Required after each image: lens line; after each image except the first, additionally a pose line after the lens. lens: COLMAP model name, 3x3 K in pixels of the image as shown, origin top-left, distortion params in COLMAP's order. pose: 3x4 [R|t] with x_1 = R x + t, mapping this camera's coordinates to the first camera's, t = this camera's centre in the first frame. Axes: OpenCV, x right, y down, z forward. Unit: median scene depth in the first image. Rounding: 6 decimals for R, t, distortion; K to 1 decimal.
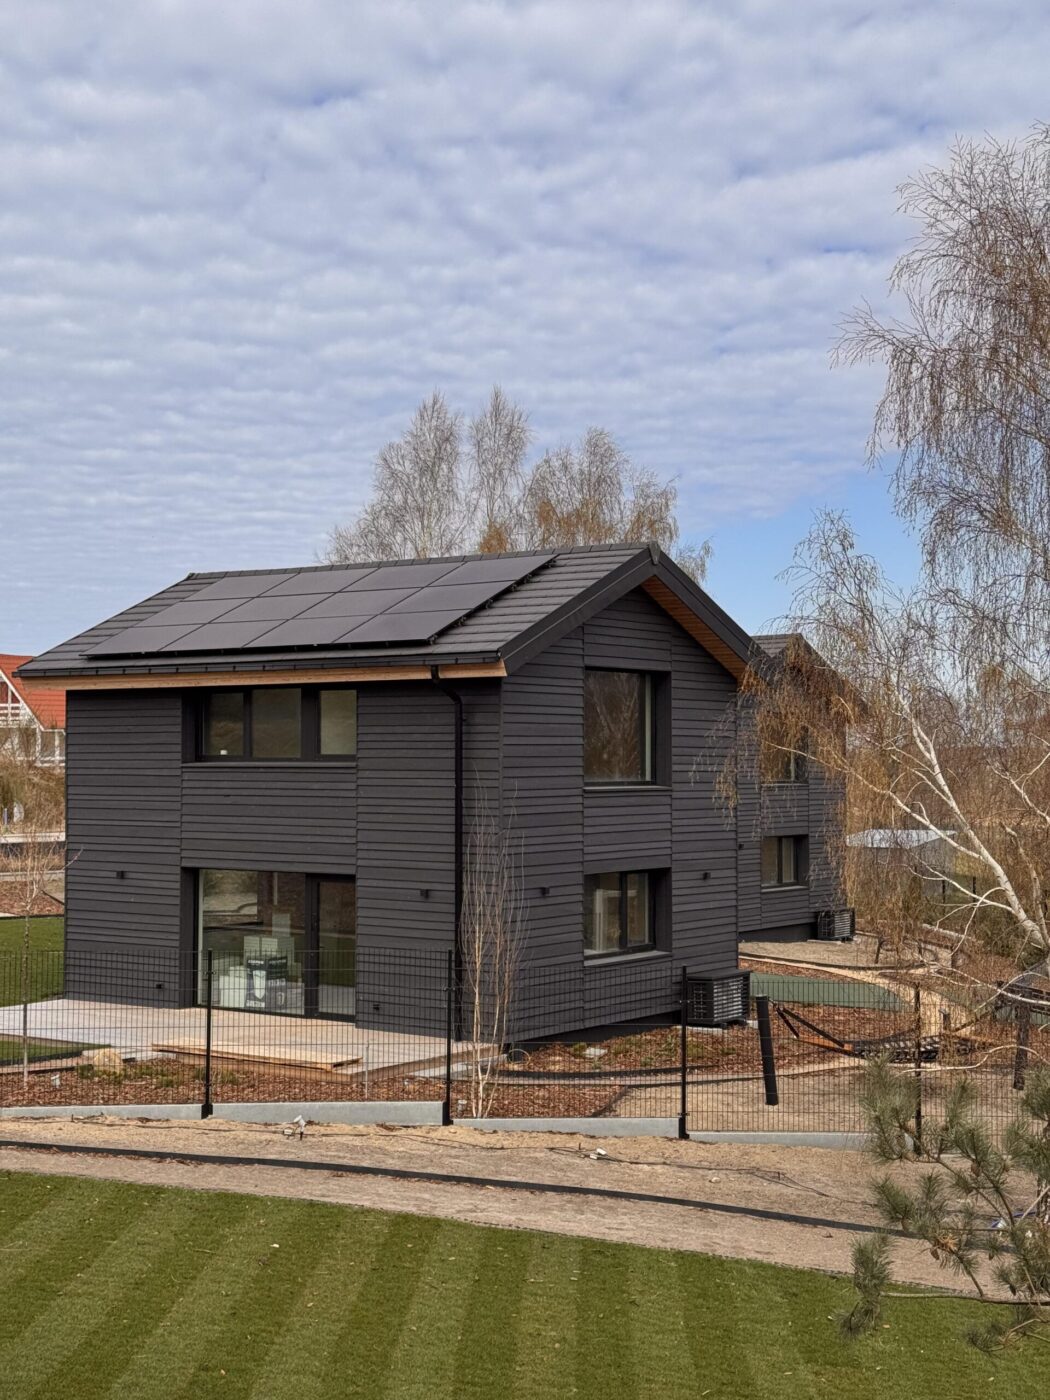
lens RADIAL K [[1907.9, 0, 530.5], [0, 1907.9, 736.1], [0, 0, 1]] dist [0.118372, 0.000000]
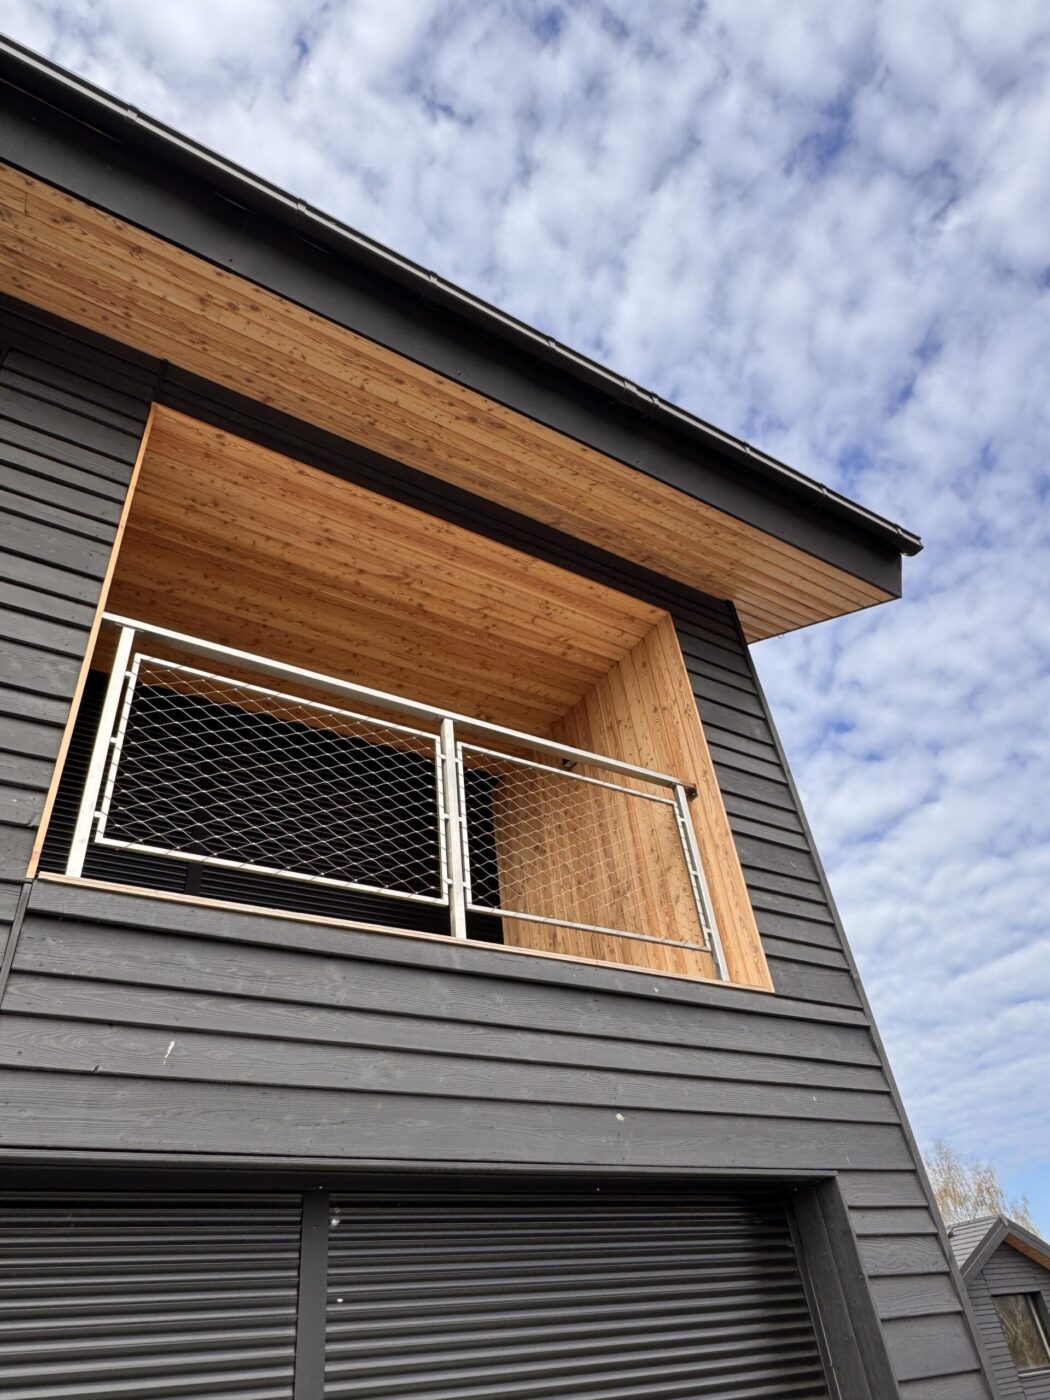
lens RADIAL K [[892.1, 0, 517.2], [0, 892.1, 696.5], [0, 0, 1]] dist [-0.017527, 0.006737]
pose [[0.922828, -0.301315, -0.239995, -0.015446], [0.096144, 0.783467, -0.613951, -0.009087], [0.373021, 0.543497, 0.751975, -0.144441]]
